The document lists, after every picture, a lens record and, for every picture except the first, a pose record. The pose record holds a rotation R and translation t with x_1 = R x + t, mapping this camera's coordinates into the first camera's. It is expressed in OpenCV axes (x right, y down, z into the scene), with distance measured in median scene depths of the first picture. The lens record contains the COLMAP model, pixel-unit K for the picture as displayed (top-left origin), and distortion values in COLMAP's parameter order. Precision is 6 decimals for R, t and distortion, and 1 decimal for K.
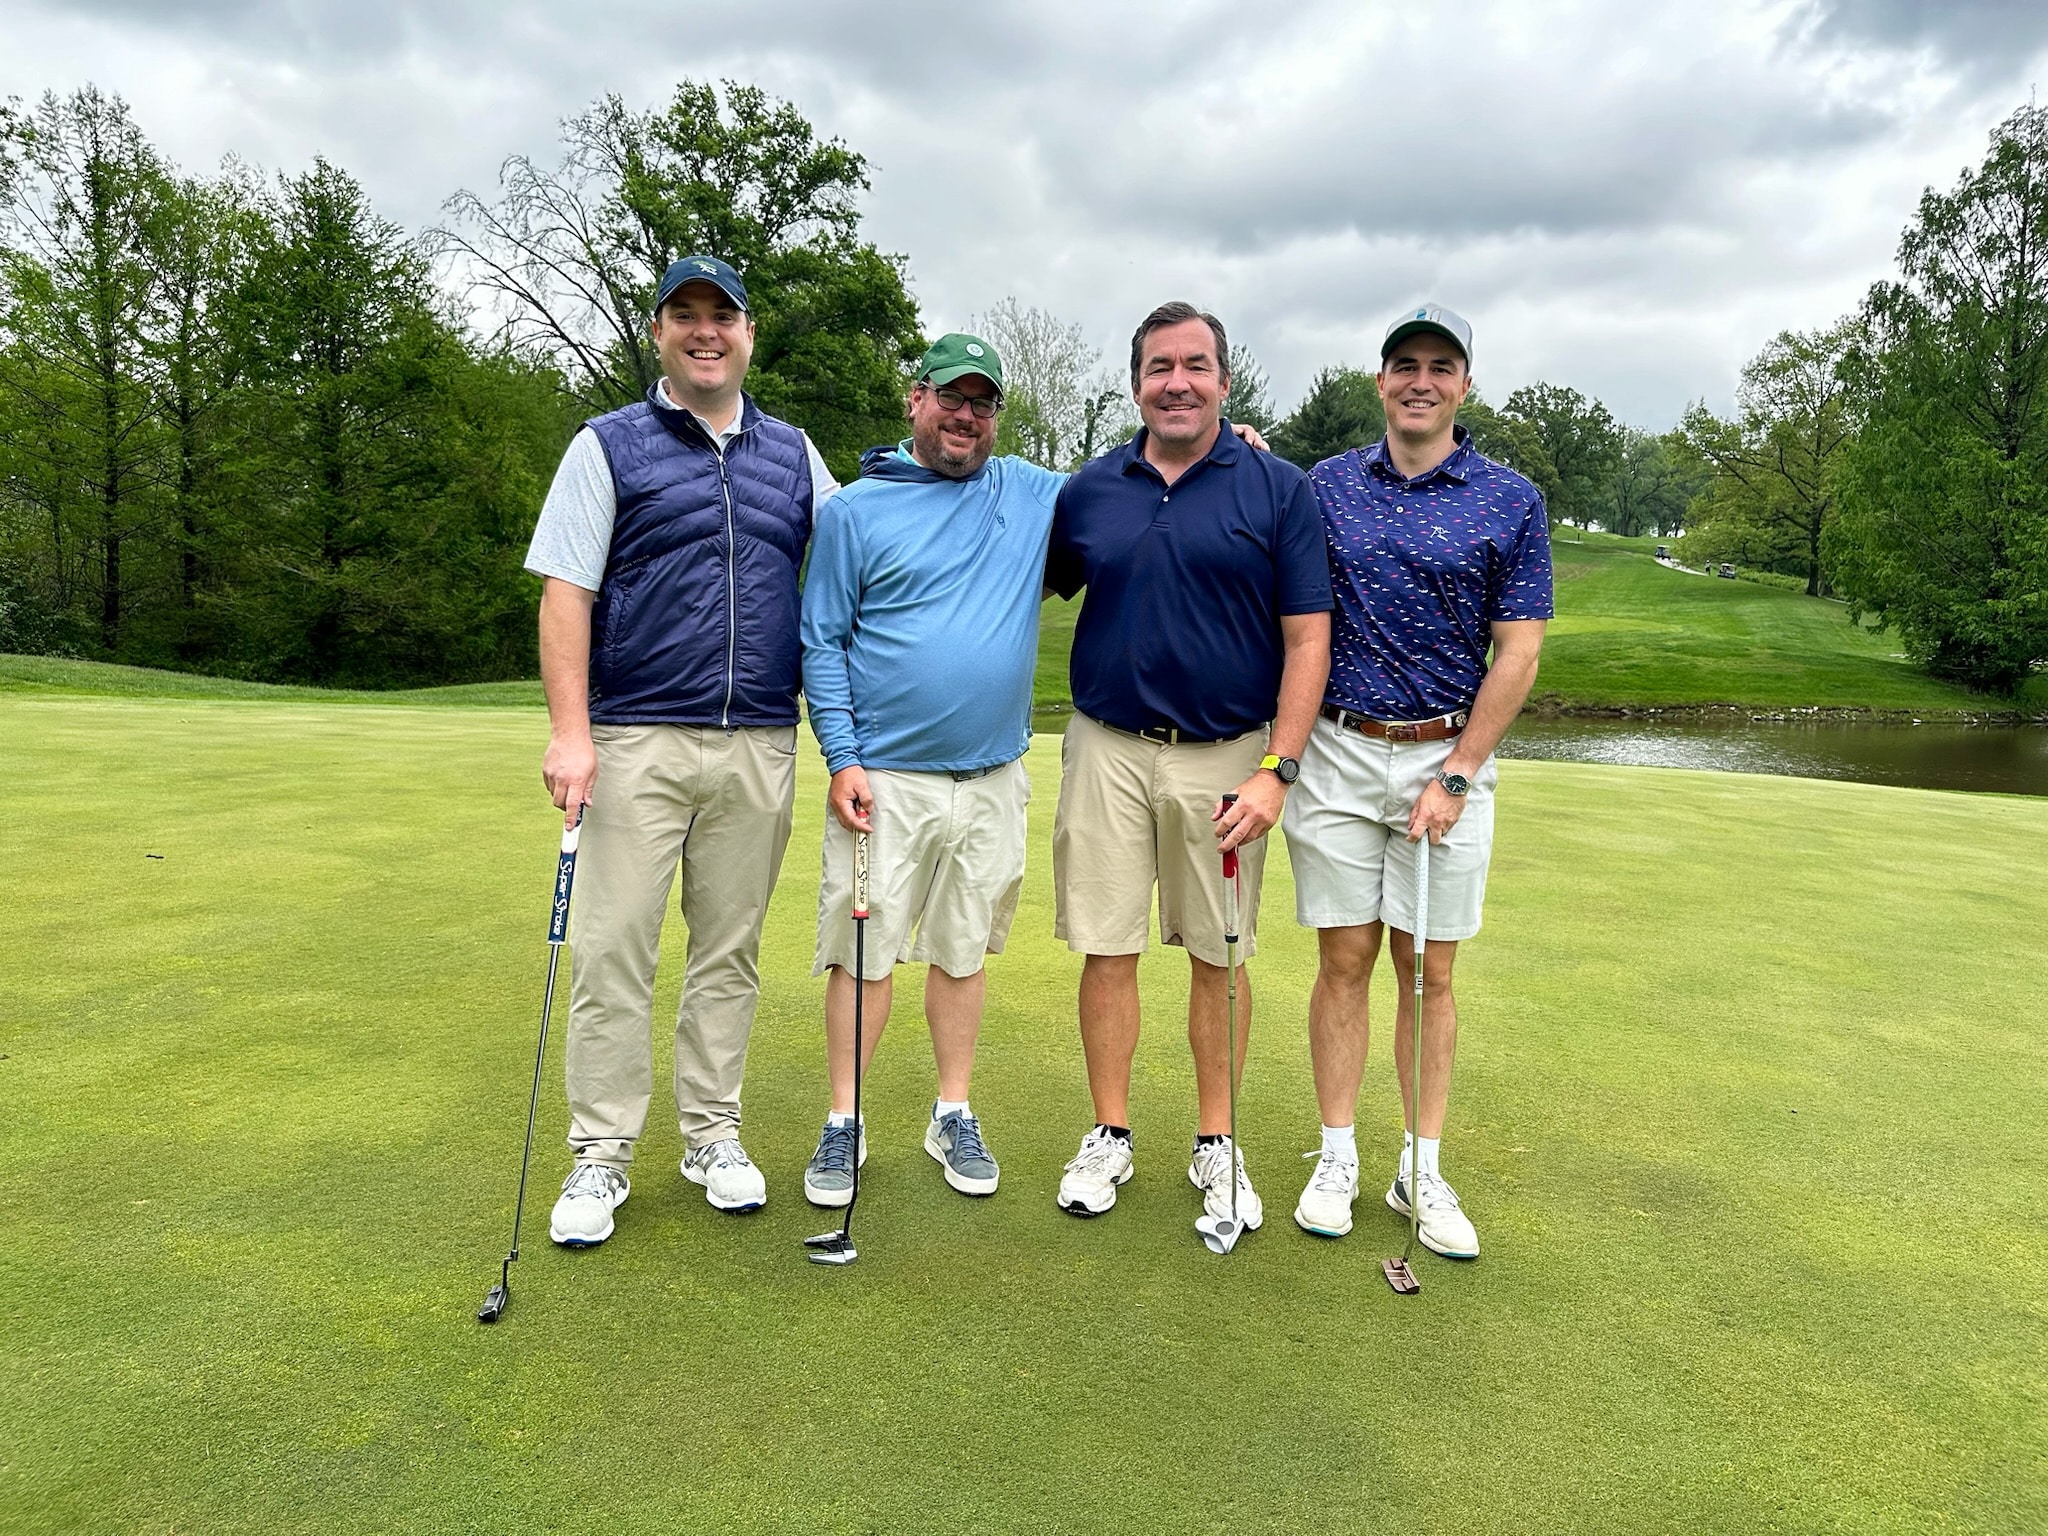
lens RADIAL K [[1431.1, 0, 994.2], [0, 1431.1, 776.2], [0, 0, 1]] dist [0.056482, -0.049905]
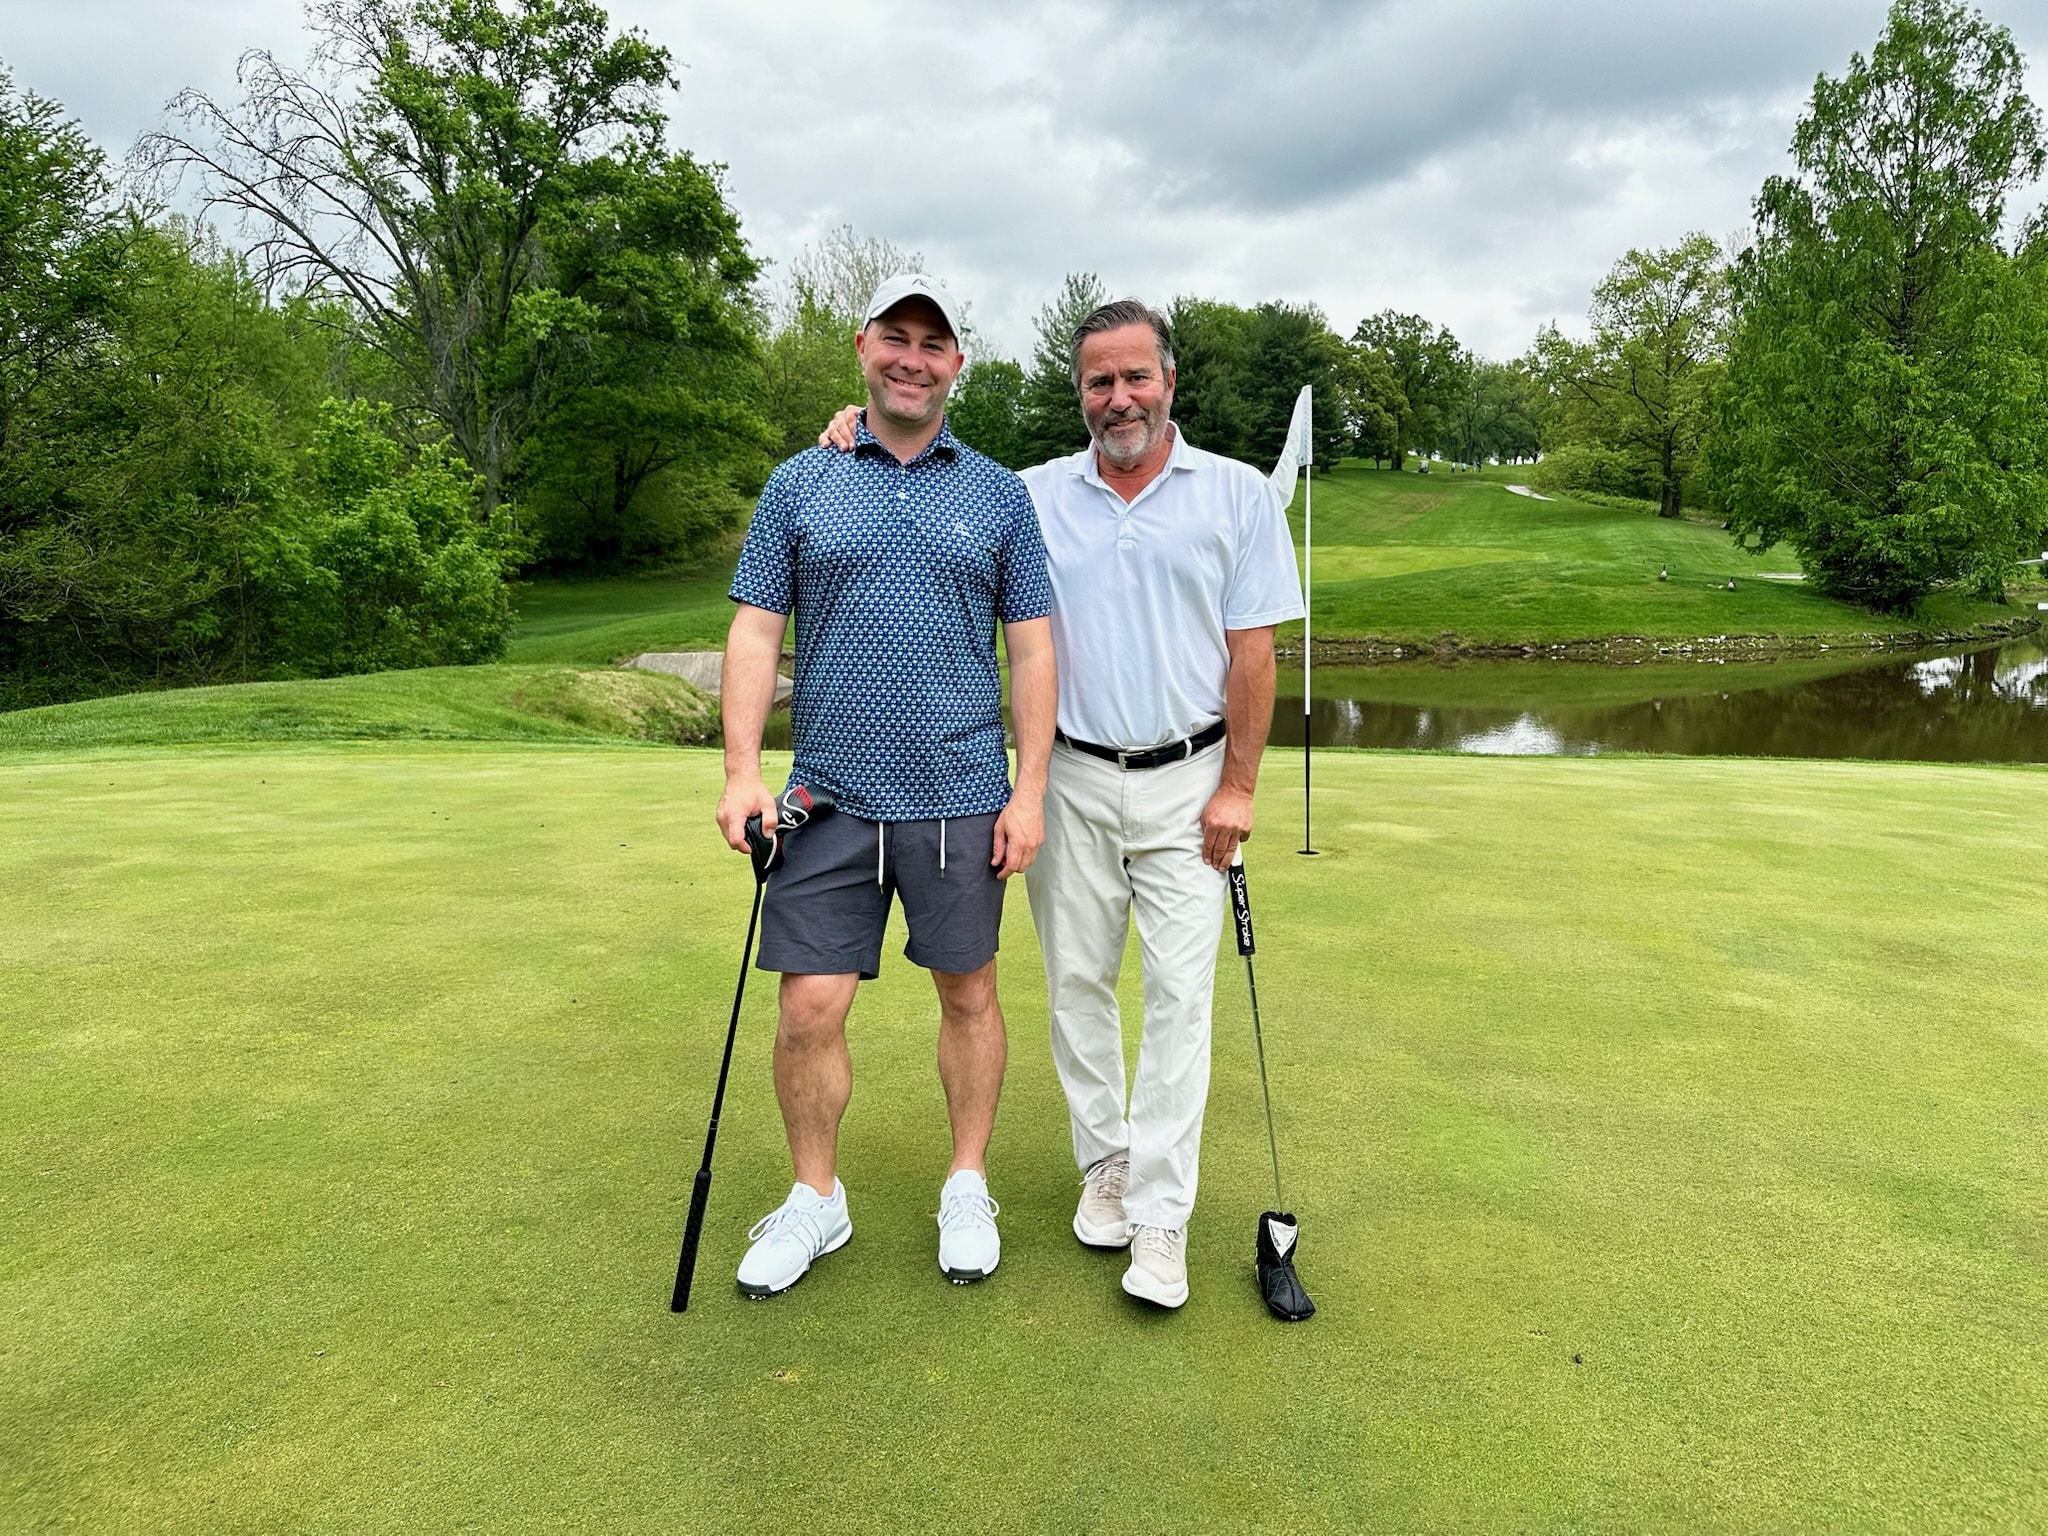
lens RADIAL K [[1336.5, 0, 971.6], [0, 1336.5, 771.0], [0, 0, 1]] dist [0.019370, -0.004488]
pose [[0.995400, -0.048781, 0.082457, 0.004543], [0.045063, 0.997908, 0.046362, -0.020380], [-0.084546, -0.042432, 0.995516, 0.151253]]
